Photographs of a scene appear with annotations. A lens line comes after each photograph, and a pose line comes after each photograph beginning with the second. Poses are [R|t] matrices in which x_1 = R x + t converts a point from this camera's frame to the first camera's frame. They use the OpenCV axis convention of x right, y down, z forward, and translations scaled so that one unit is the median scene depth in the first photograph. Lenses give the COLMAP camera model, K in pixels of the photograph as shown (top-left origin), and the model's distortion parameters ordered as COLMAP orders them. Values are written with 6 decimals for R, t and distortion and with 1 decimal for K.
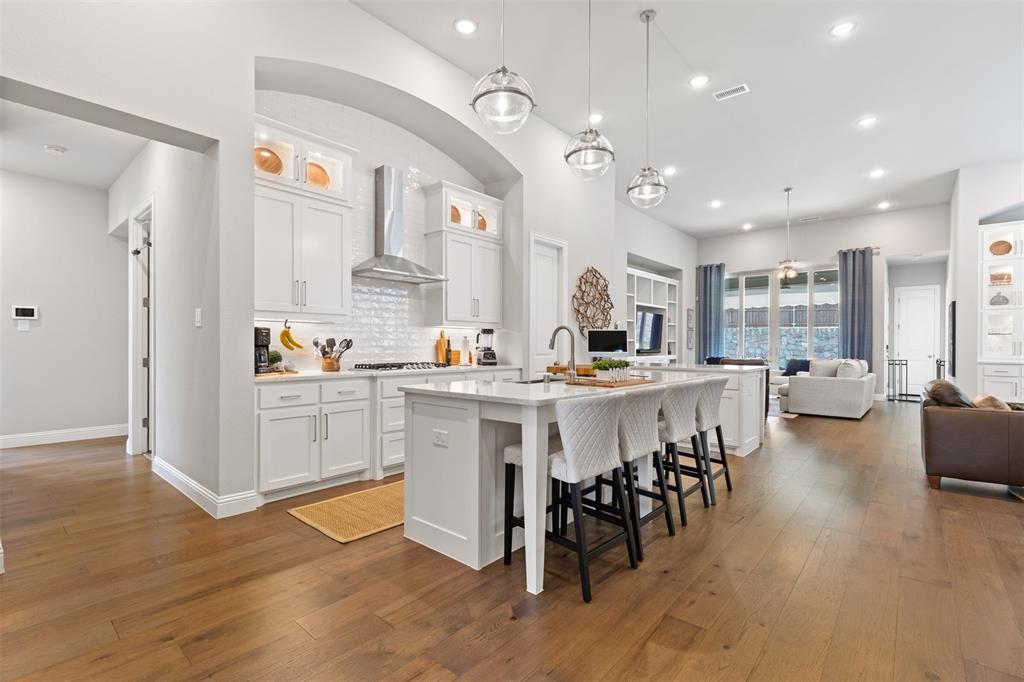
lens RADIAL K [[473.5, 0, 504.3], [0, 473.5, 343.2], [0, 0, 1]] dist [0.005422, 0.000304]
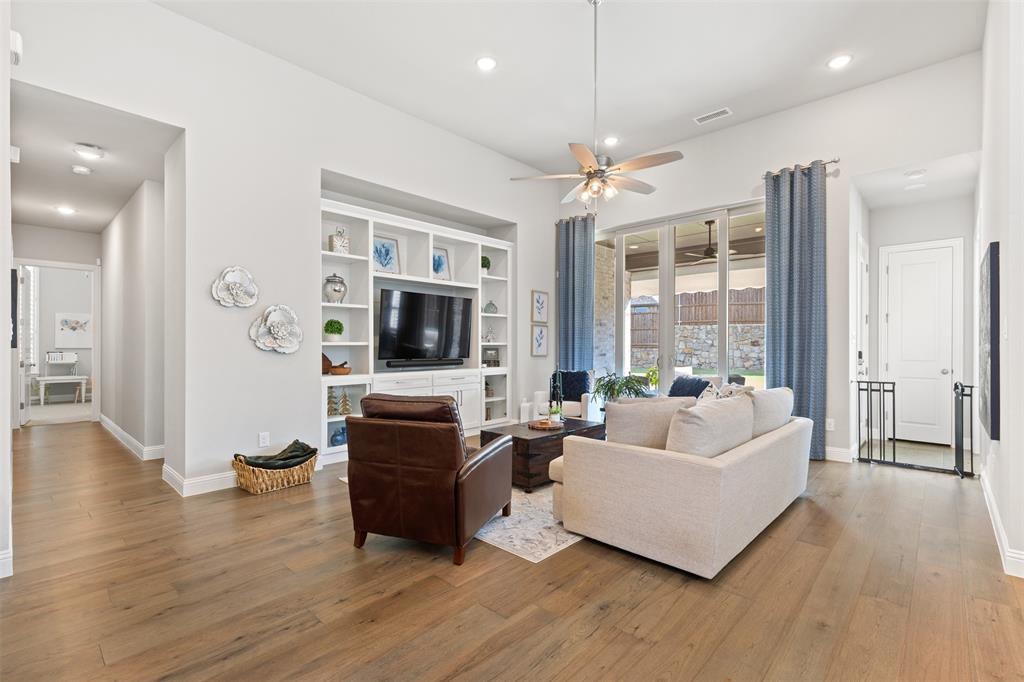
lens RADIAL K [[473.5, 0, 503.1], [0, 473.5, 341.1], [0, 0, 1]] dist [0.005422, 0.000304]
pose [[0.999469, -0.001924, -0.032526, 0.435173], [0.001784, 0.999989, -0.004313, -0.006379], [0.032534, 0.004253, 0.999462, 0.468620]]
